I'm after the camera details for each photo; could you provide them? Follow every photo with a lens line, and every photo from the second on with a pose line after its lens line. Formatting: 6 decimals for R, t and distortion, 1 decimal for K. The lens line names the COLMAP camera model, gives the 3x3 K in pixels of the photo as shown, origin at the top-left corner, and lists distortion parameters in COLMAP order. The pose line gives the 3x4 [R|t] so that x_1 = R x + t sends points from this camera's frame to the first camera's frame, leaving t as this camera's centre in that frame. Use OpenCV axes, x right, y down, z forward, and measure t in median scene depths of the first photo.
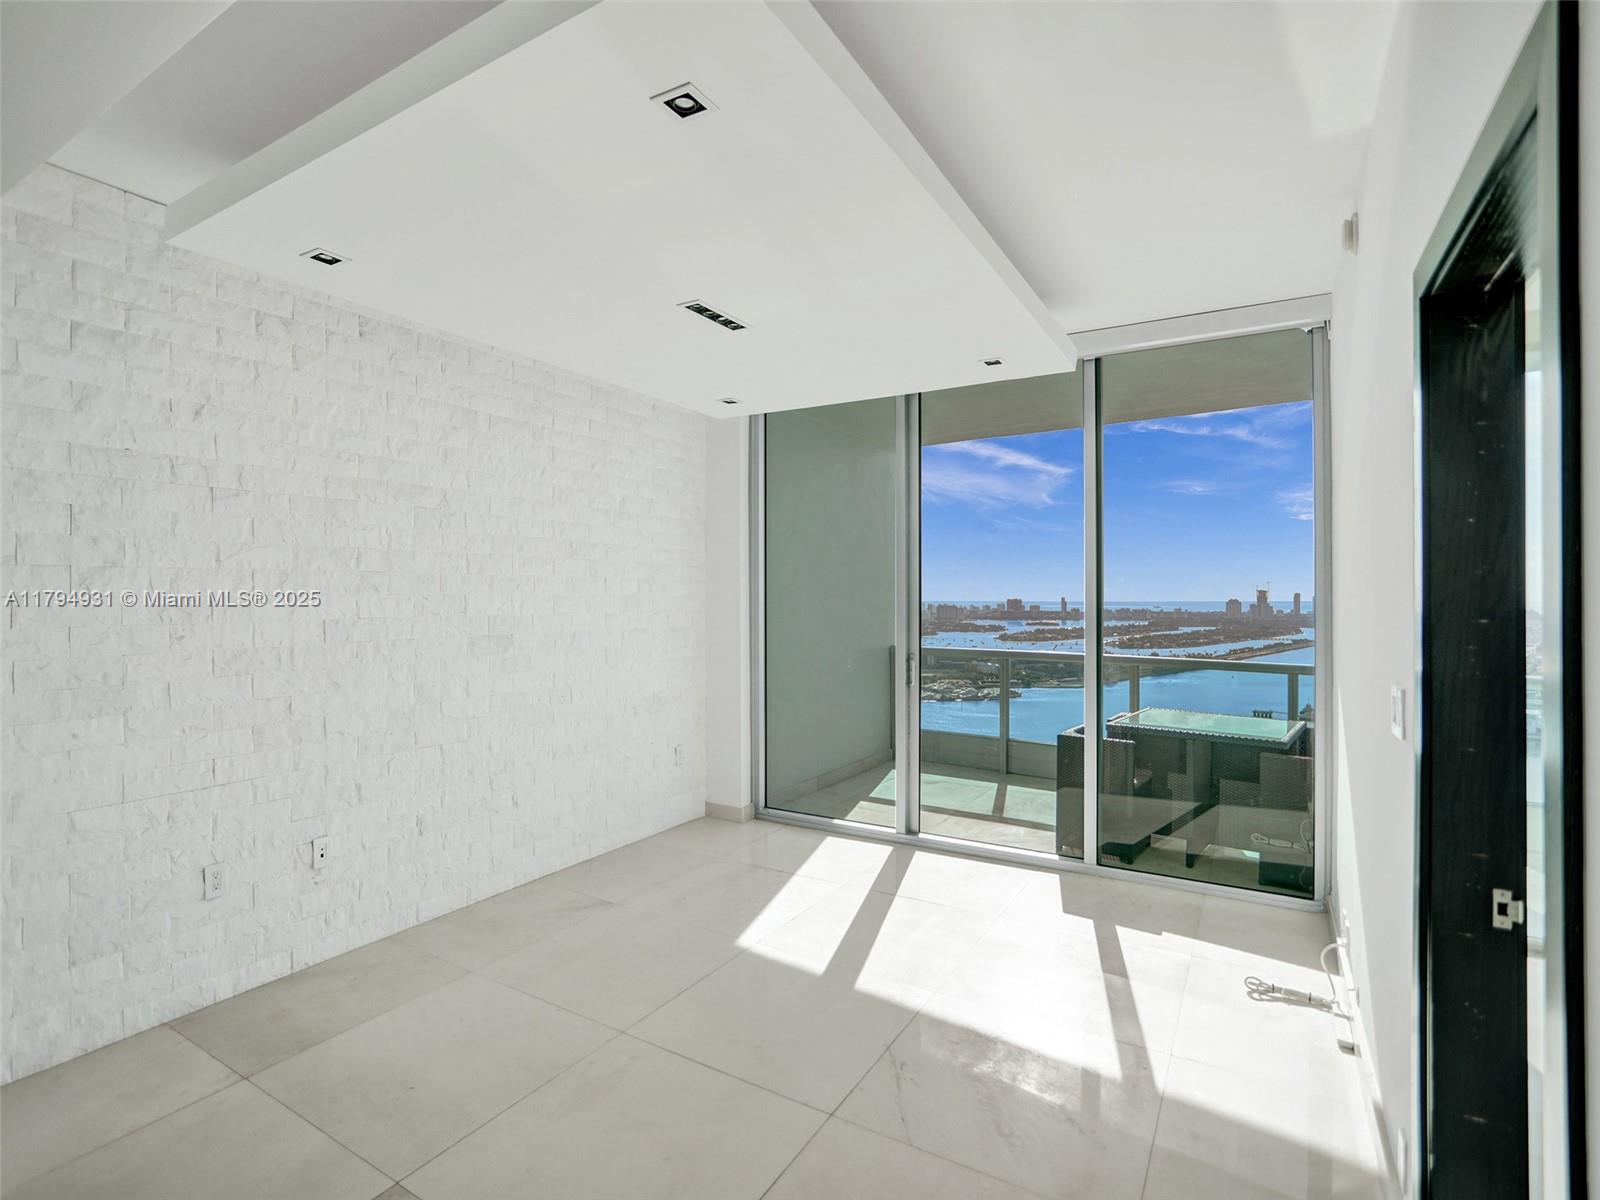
lens RADIAL K [[795.8, 0, 807.7], [0, 795.8, 592.5], [0, 0, 1]] dist [-0.041114, 0.018174]
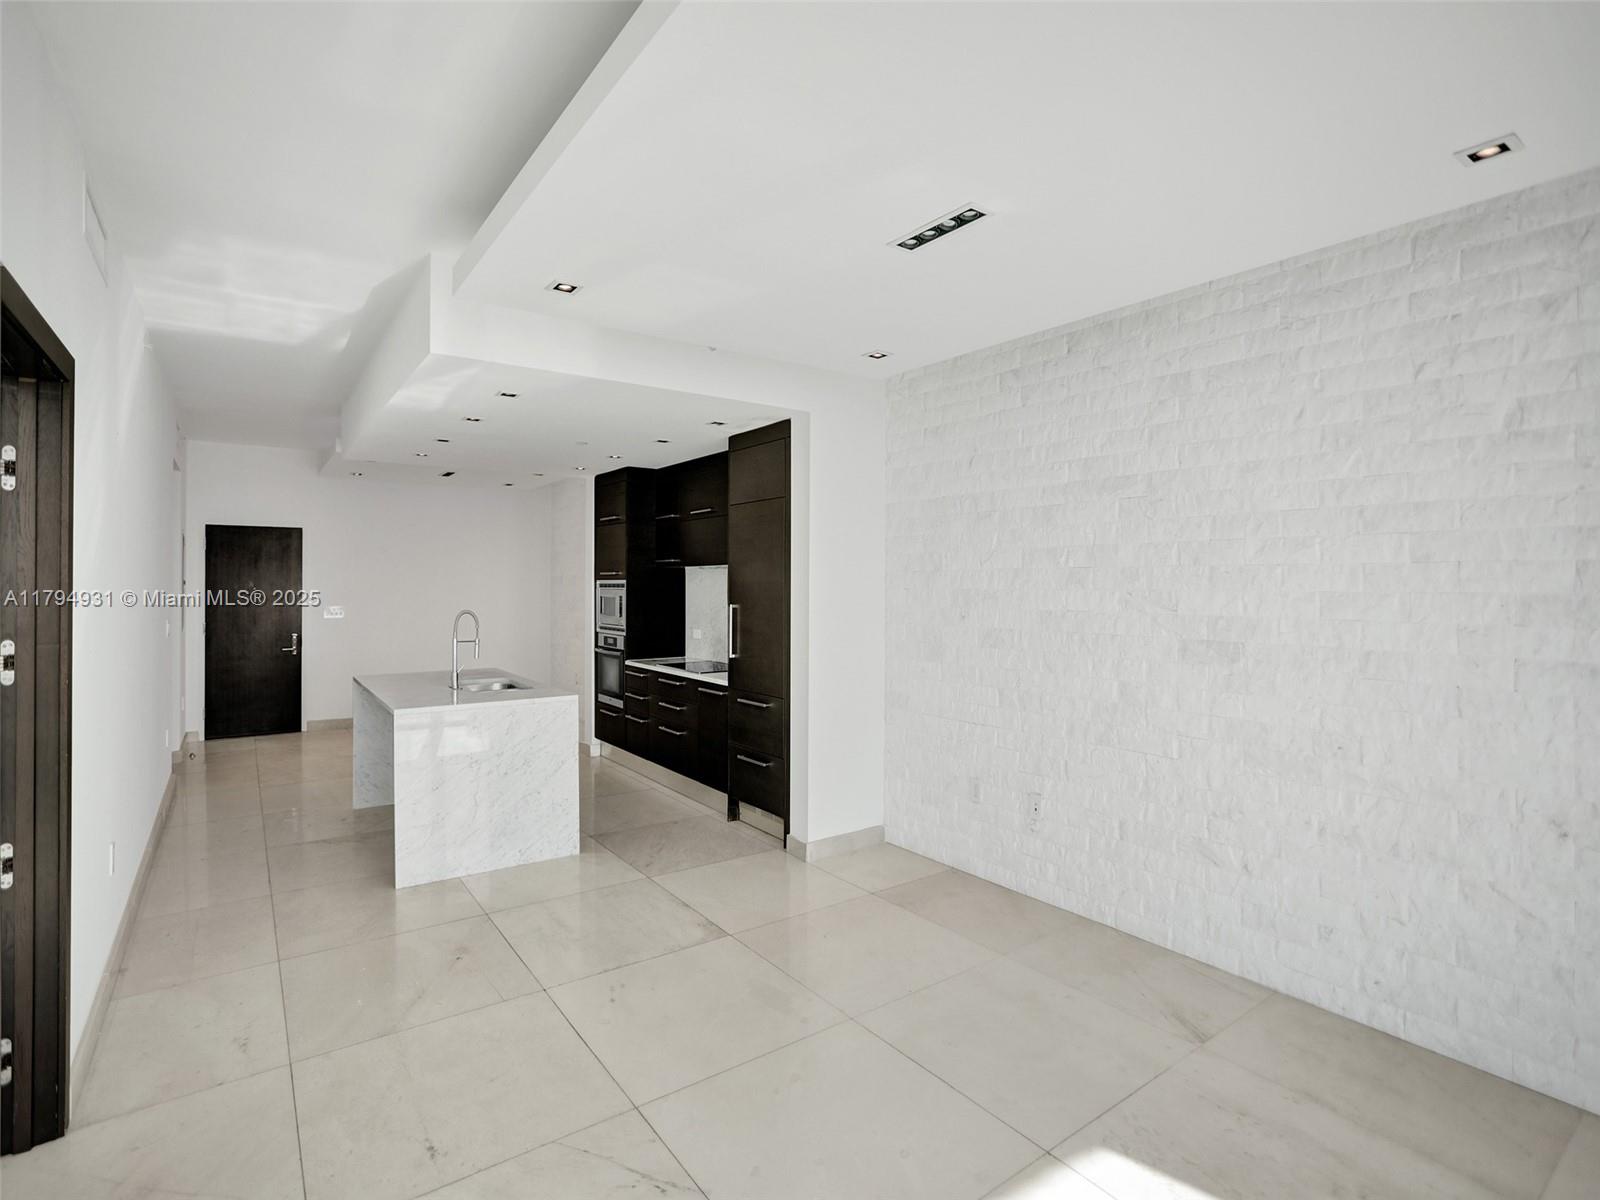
lens RADIAL K [[795.8, 0, 784.6], [0, 795.8, 589.1], [0, 0, 1]] dist [-0.041114, 0.018174]
pose [[-0.416494, 0.000478, -0.909138, 0.576304], [-0.005012, 0.999983, 0.002822, 0.001772], [0.909124, 0.005732, -0.416485, 1.062392]]
